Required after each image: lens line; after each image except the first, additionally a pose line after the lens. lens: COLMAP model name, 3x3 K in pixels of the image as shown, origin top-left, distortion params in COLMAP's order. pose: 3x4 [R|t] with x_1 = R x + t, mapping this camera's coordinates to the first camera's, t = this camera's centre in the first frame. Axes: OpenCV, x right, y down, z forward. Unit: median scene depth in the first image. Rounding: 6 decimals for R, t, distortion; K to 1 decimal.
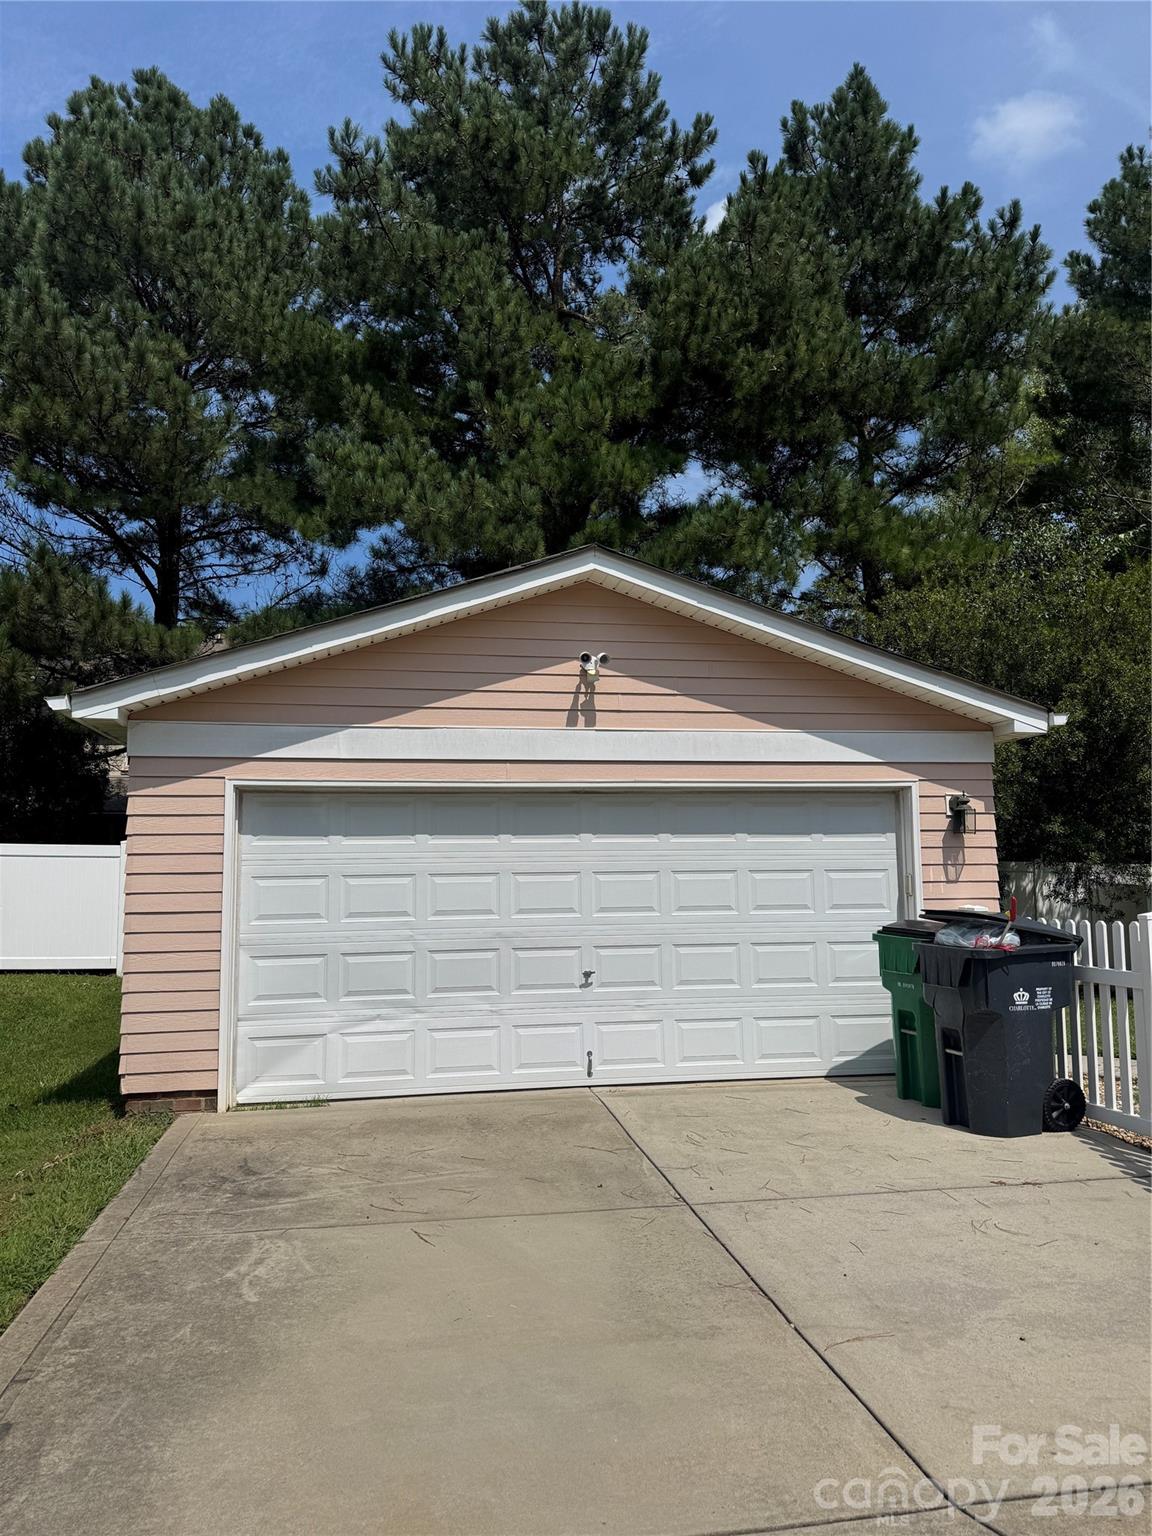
lens RADIAL K [[1071.9, 0, 576.9], [0, 1071.9, 766.6], [0, 0, 1]] dist [0.000640, 0.000131]
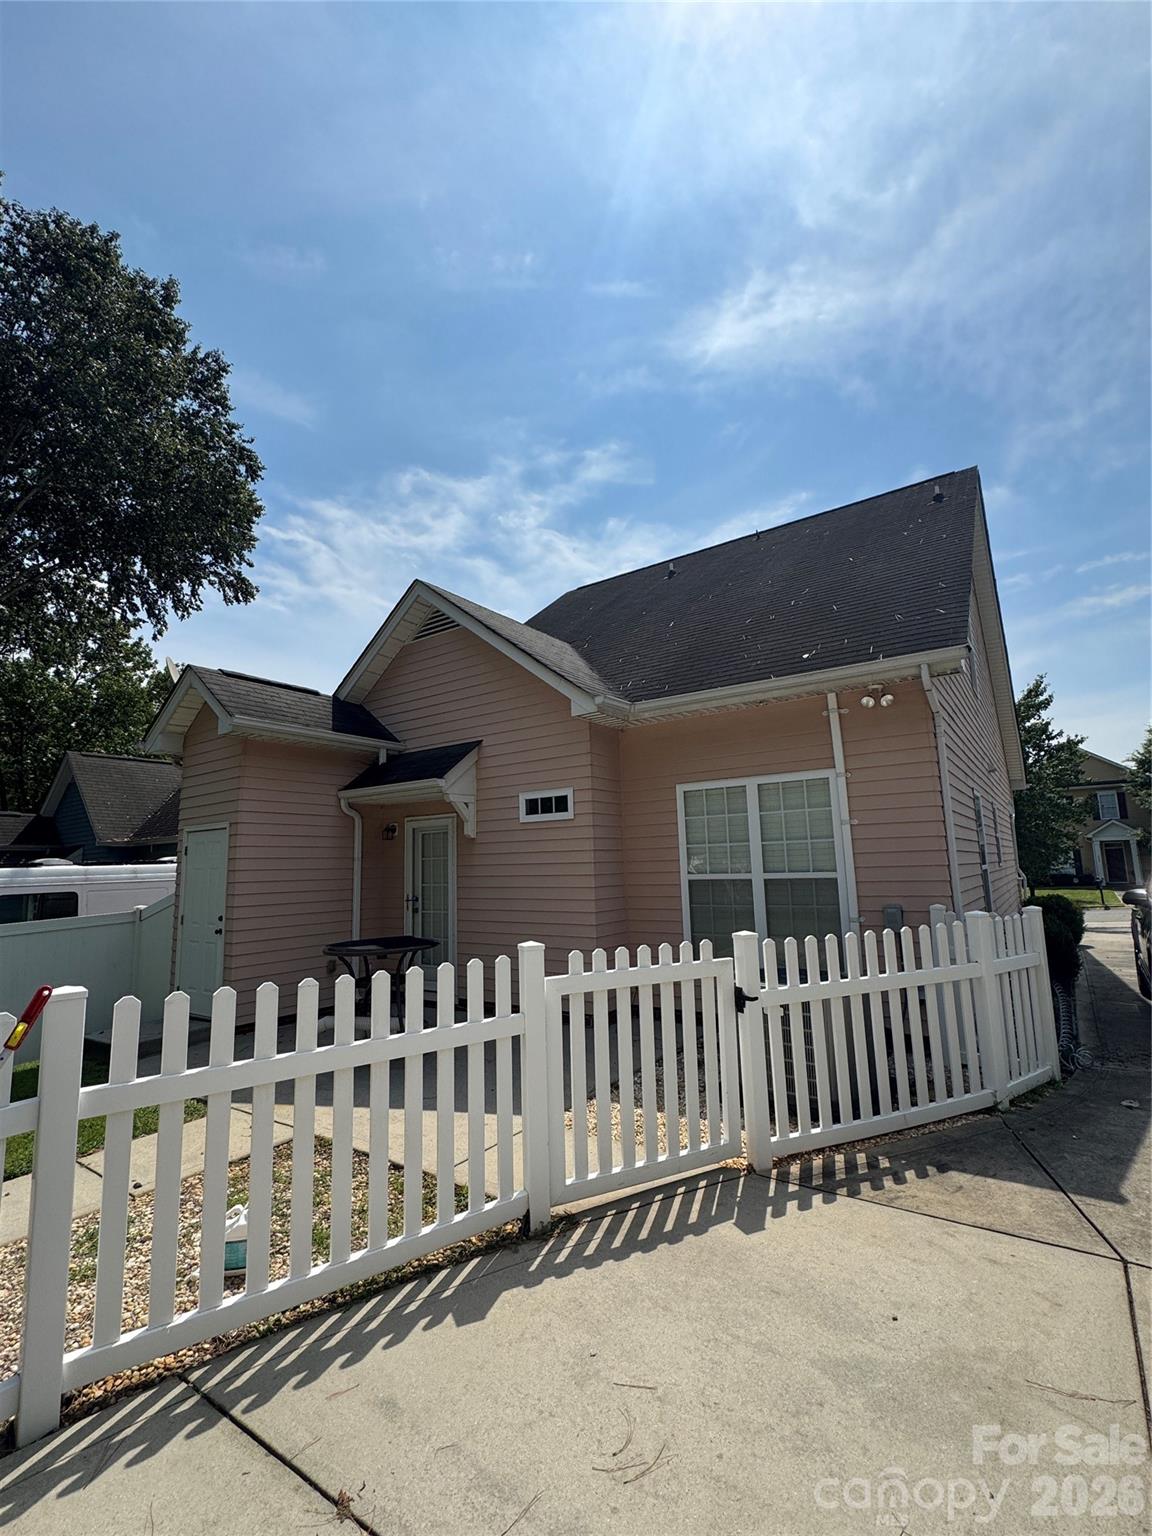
lens RADIAL K [[665.0, 0, 569.2], [0, 665.0, 771.5], [0, 0, 1]] dist [0.004675, -0.000267]
pose [[-0.697409, 0.120870, 0.706407, 0.072913], [-0.049866, 0.975102, -0.216075, 0.117424], [-0.714936, -0.185918, -0.674018, 1.564001]]
